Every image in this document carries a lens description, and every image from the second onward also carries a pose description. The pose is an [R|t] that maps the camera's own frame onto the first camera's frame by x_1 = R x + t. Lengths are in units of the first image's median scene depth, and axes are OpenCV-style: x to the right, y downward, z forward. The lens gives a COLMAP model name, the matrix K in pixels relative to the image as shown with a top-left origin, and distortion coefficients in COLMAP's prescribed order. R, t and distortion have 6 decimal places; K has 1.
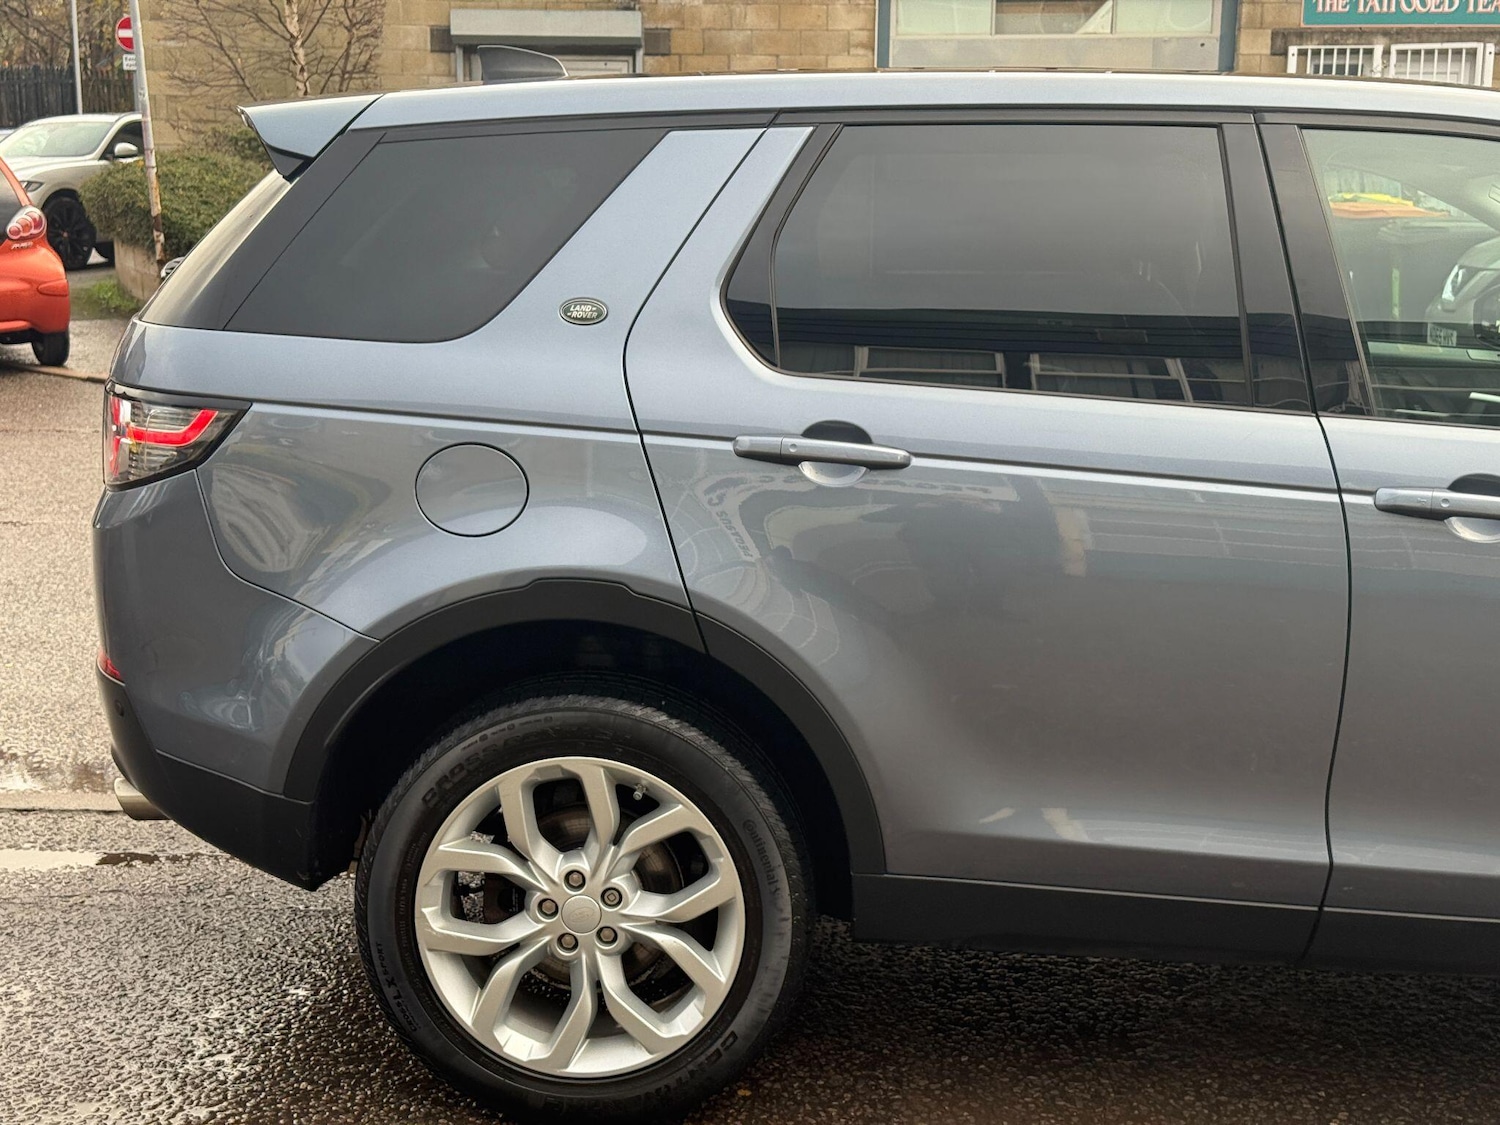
lens RADIAL K [[2095.4, 0, 753.1], [0, 2095.4, 572.8], [0, 0, 1]] dist [0.102236, 0.000000]
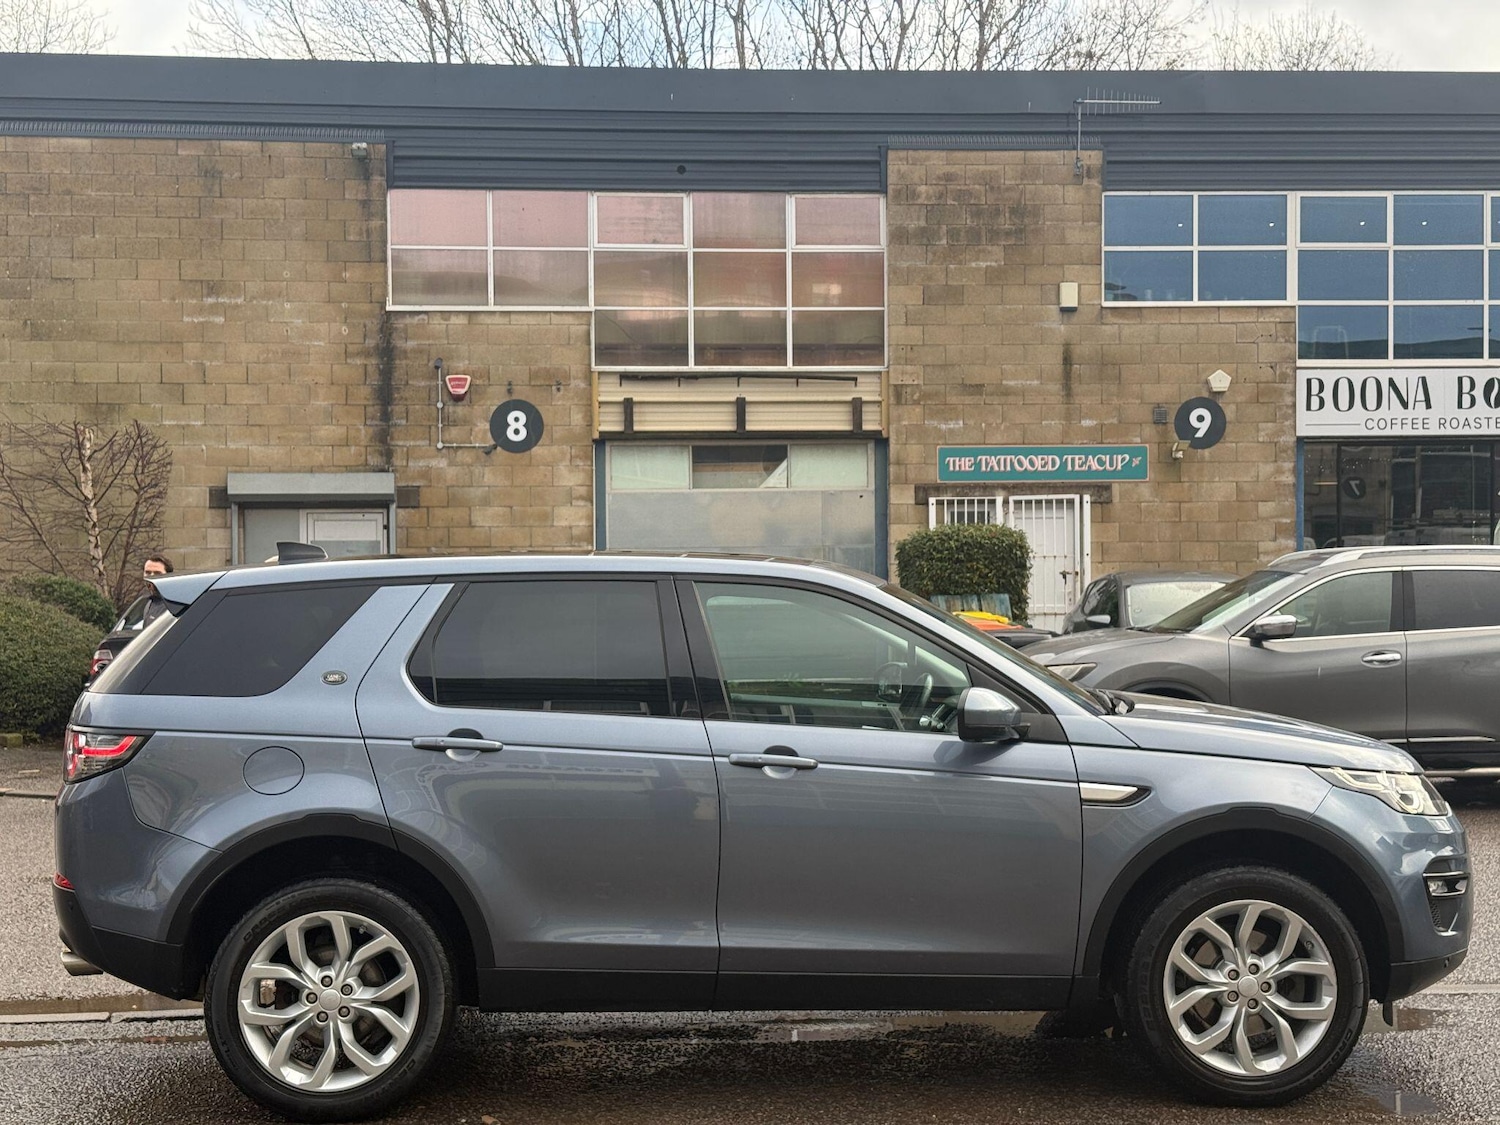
lens RADIAL K [[2095.4, 0, 779.3], [0, 2095.4, 556.4], [0, 0, 1]] dist [0.102236, 0.000000]
pose [[0.992209, -0.015209, 0.123652, 0.087190], [0.040488, 0.978010, -0.204591, 0.177298], [-0.117821, 0.208004, 0.971006, -0.946369]]
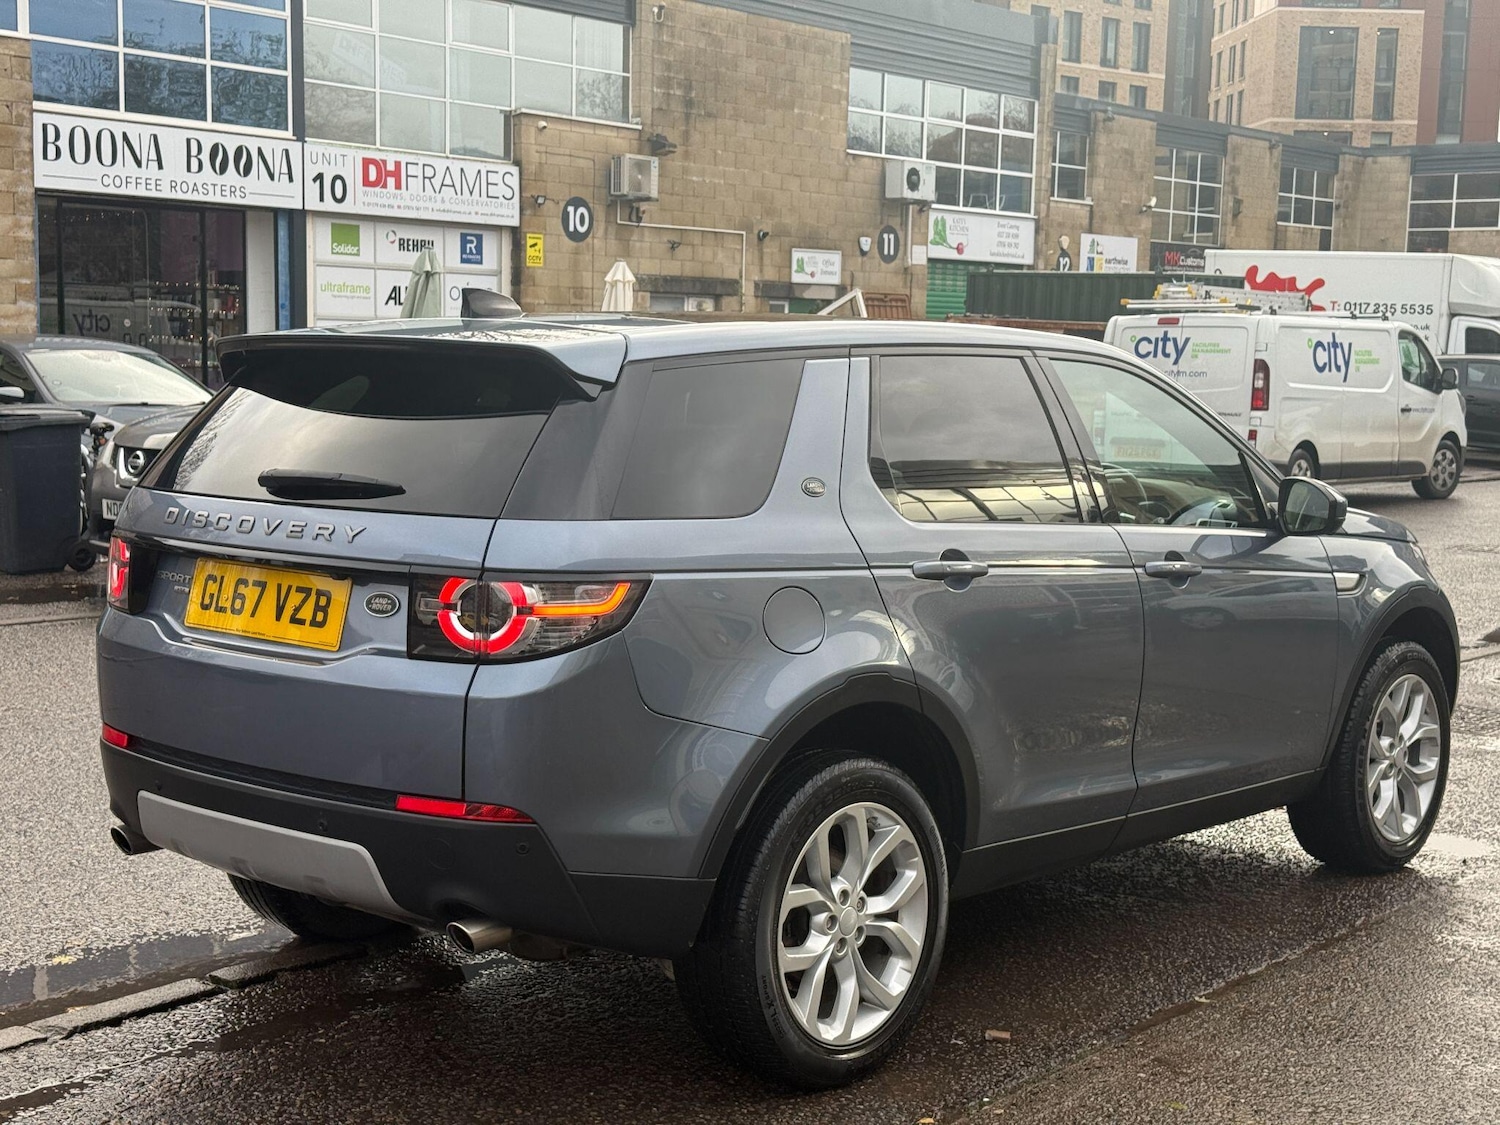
lens RADIAL K [[2095.4, 0, 716.2], [0, 2095.4, 572.2], [0, 0, 1]] dist [0.102236, 0.000000]
pose [[0.616524, -0.083760, 0.782868, -1.192340], [0.148926, 0.988782, -0.011491, -0.060513], [-0.773123, 0.123674, 0.622082, 0.182086]]
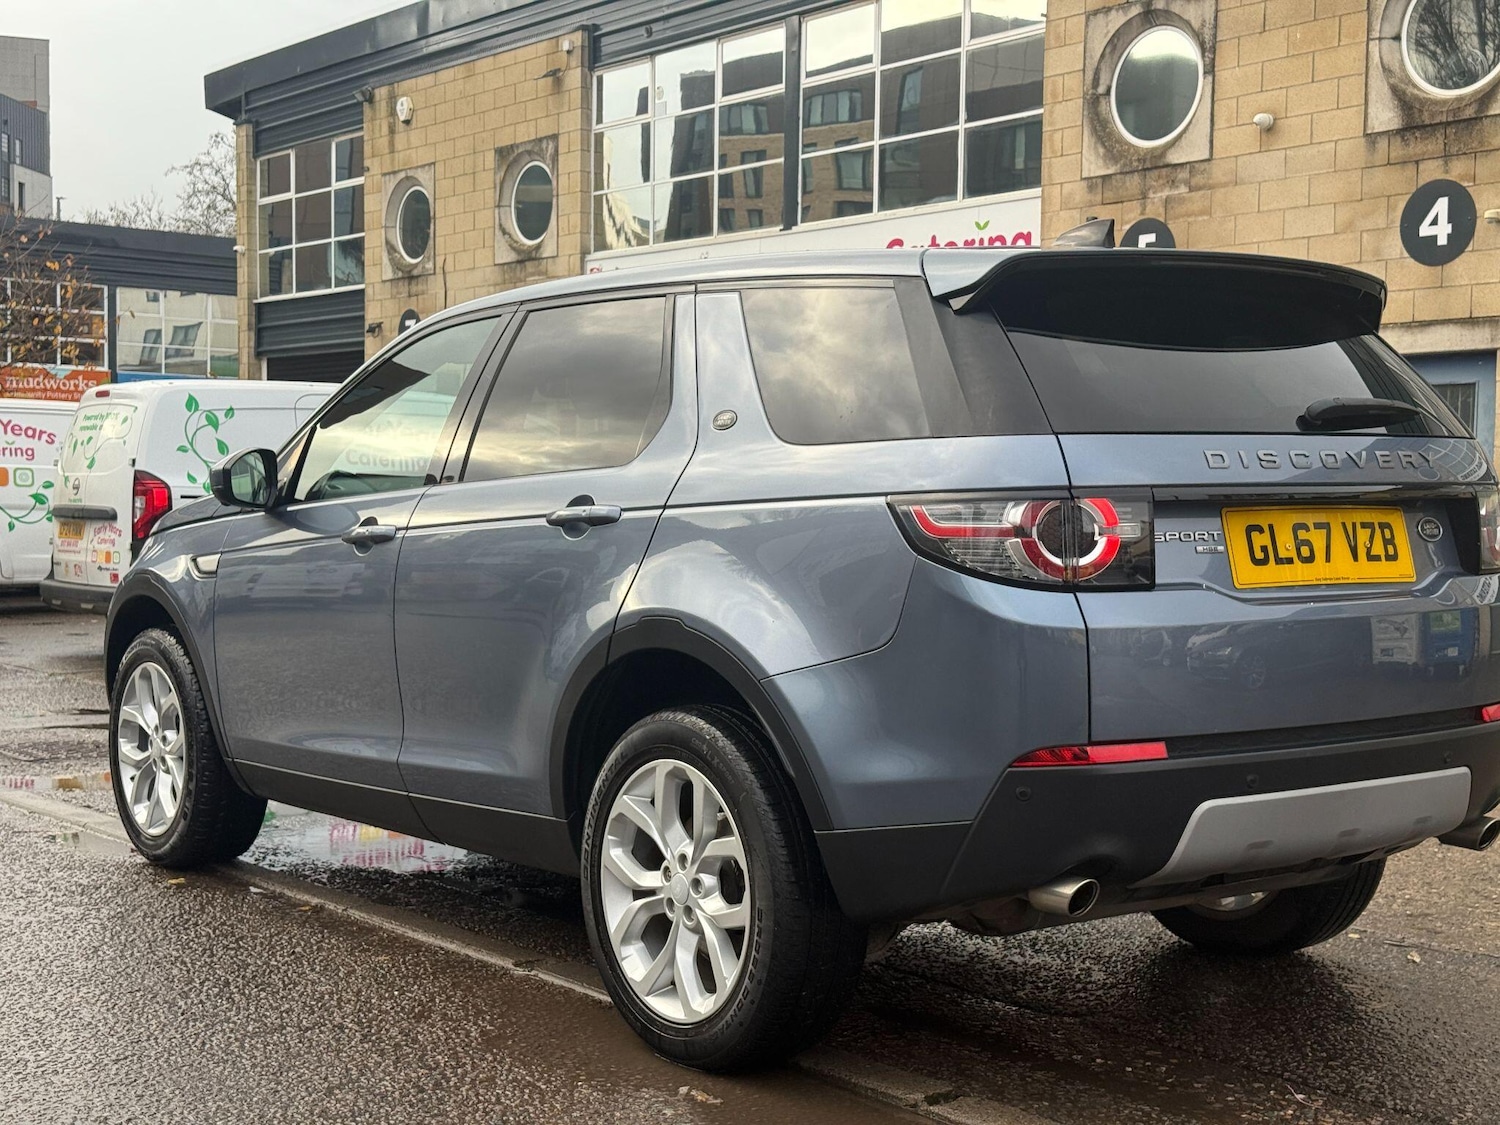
lens RADIAL K [[2095.4, 0, 763.6], [0, 2095.4, 575.9], [0, 0, 1]] dist [0.102236, 0.000000]
pose [[-0.652178, -0.037199, 0.757152, -1.033801], [0.145724, 0.974016, 0.173373, -0.342657], [-0.743927, 0.223405, -0.629811, 2.261245]]
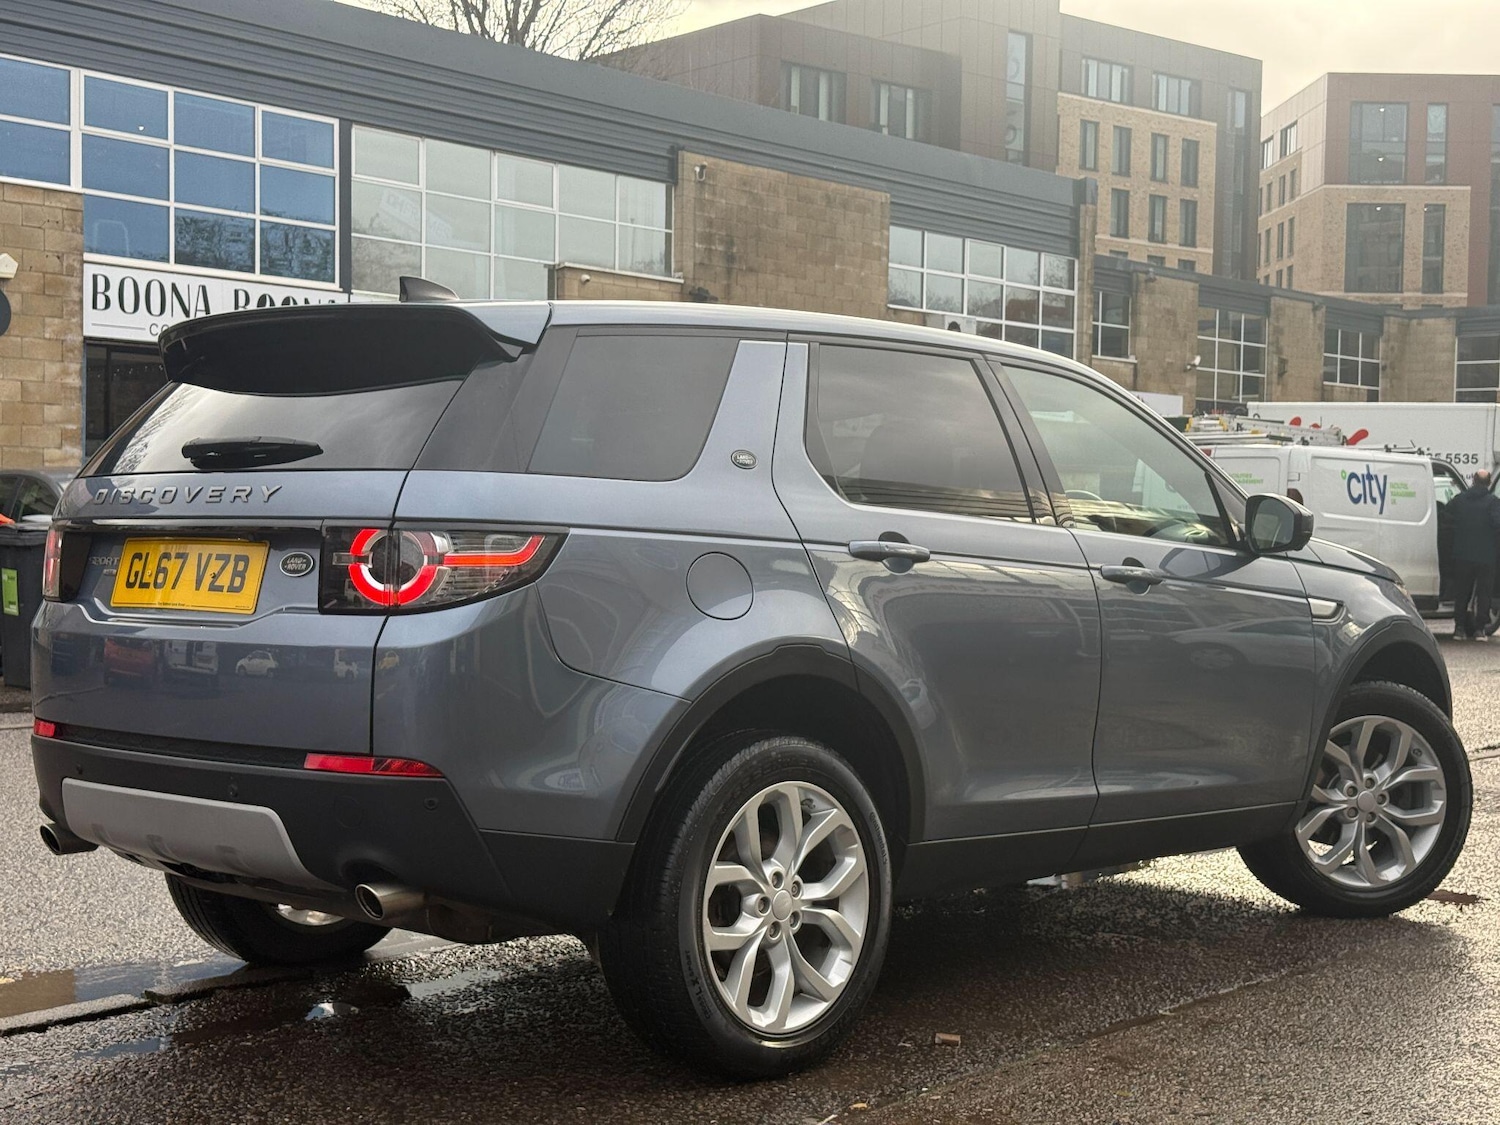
lens RADIAL K [[2095.4, 0, 731.4], [0, 2095.4, 559.6], [0, 0, 1]] dist [0.102236, 0.000000]
pose [[0.634259, -0.014303, 0.772988, -1.129094], [0.151153, 0.982828, -0.105839, 0.083640], [-0.758200, 0.183969, 0.625530, 0.149439]]
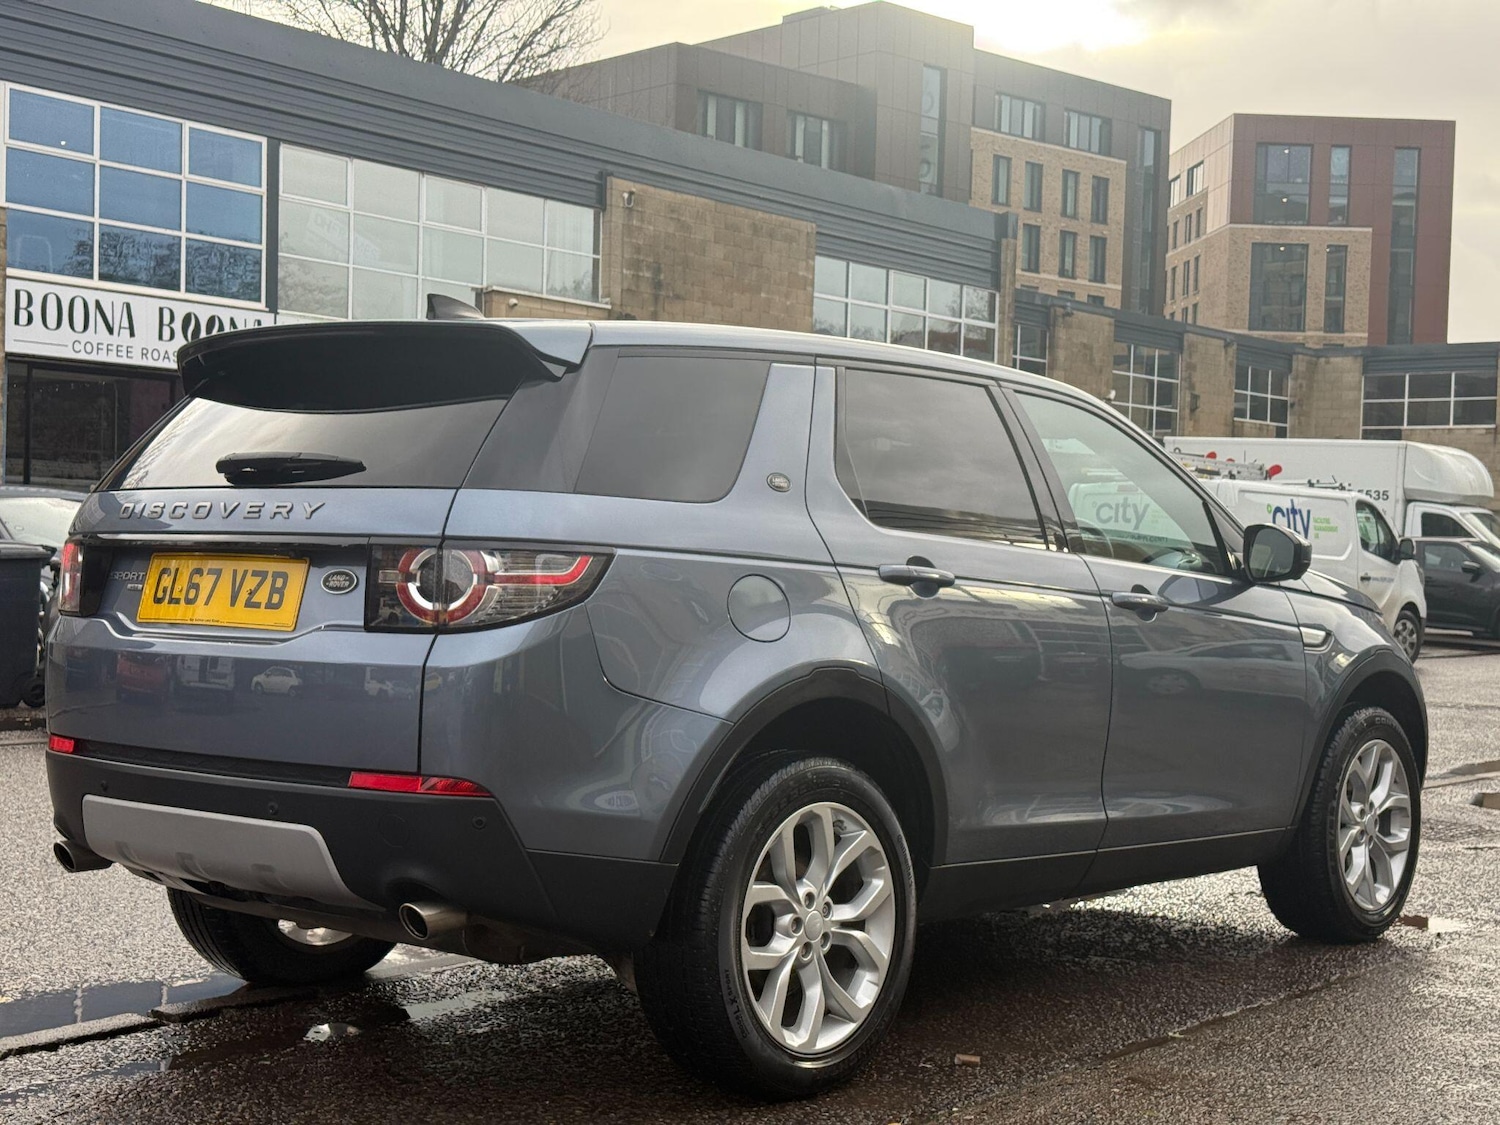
lens RADIAL K [[2095.4, 0, 725.3], [0, 2095.4, 581.1], [0, 0, 1]] dist [0.102236, 0.000000]
pose [[0.600527, -0.005056, 0.799589, -1.184574], [0.144855, 0.984122, -0.102570, 0.075759], [-0.786374, 0.177421, 0.591724, 0.212367]]
